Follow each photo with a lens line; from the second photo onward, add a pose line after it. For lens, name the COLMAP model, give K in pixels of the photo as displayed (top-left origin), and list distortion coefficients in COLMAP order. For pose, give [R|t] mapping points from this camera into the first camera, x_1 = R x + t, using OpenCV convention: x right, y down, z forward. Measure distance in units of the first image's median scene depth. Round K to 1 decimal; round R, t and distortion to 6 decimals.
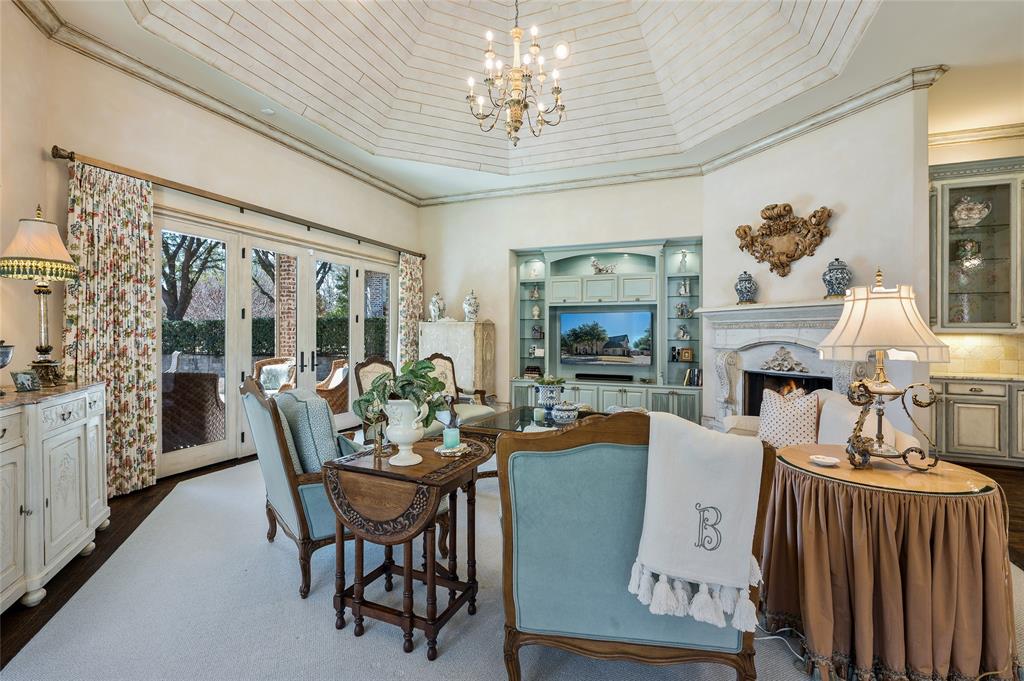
lens RADIAL K [[455.9, 0, 507.7], [0, 455.9, 336.5], [0, 0, 1]] dist [-0.003365, -0.000212]
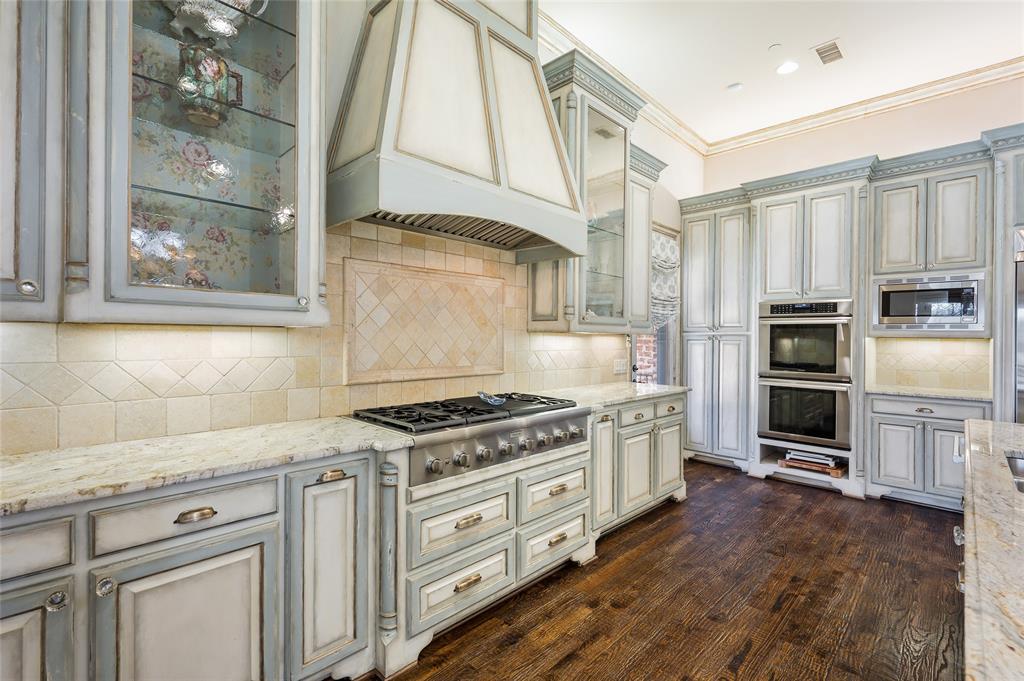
lens RADIAL K [[455.9, 0, 512.3], [0, 455.9, 335.8], [0, 0, 1]] dist [-0.003365, -0.000212]
pose [[0.382859, -0.002716, 0.923803, 0.788370], [-0.002426, 0.999989, 0.003946, 0.000354], [-0.923804, -0.003752, 0.382848, 0.657560]]
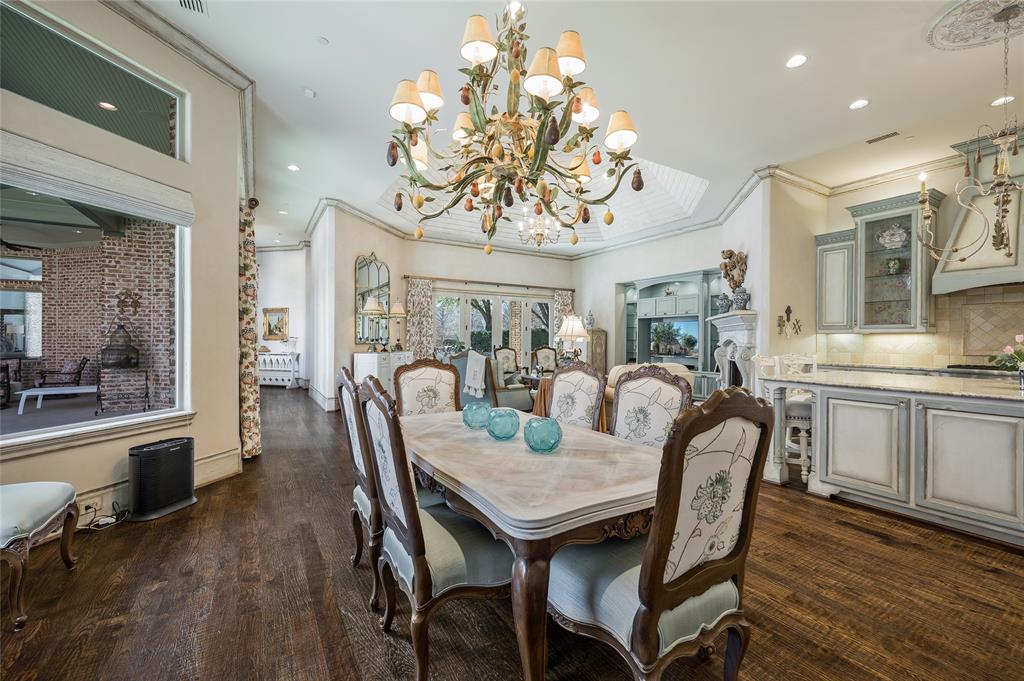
lens RADIAL K [[436.4, 0, 513.4], [0, 436.4, 343.3], [0, 0, 1]] dist [0.002873, 0.000229]
pose [[0.799962, 0.003331, -0.600041, 0.904982], [-0.005706, 0.999982, -0.002056, 0.030902], [0.600023, 0.005069, 0.799967, -0.608612]]
